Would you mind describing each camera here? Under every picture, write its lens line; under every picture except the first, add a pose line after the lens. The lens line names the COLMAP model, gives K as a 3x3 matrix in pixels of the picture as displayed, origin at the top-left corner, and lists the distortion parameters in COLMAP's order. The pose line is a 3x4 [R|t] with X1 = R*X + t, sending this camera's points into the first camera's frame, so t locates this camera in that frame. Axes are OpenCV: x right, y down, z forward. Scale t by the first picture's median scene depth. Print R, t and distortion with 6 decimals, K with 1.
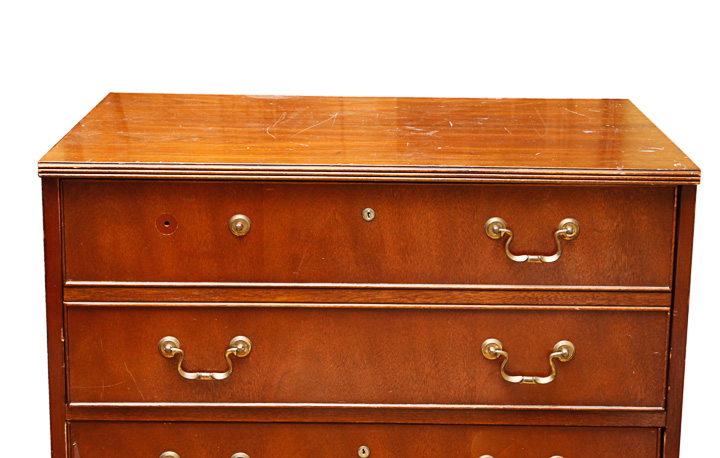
lens RADIAL K [[1220.0, 0, 361.5], [0, 1220.0, 223.6], [0, 0, 1]] dist [0.198542, 0.000000]
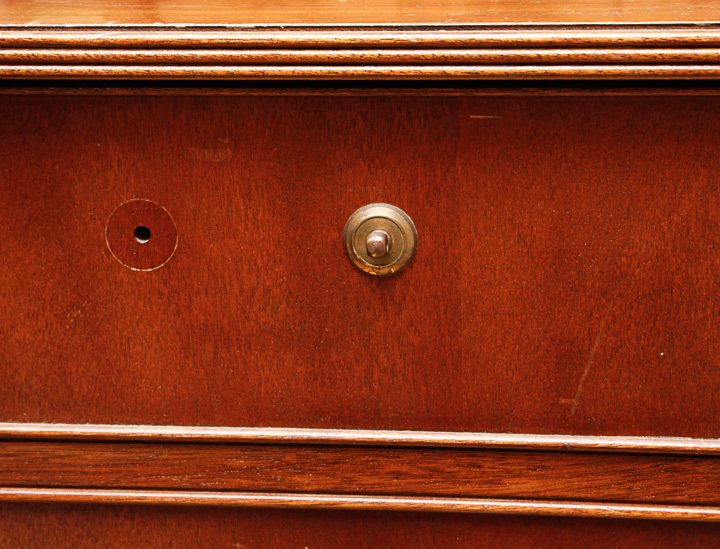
lens RADIAL K [[2083.5, 0, 360.9], [0, 2083.5, 274.4], [0, 0, 1]] dist [0.221778, 0.000000]
pose [[0.990775, 0.003373, -0.135475, -0.035174], [-0.001668, 0.999918, 0.012695, 0.003290], [0.135507, -0.012352, 0.990699, 0.491891]]
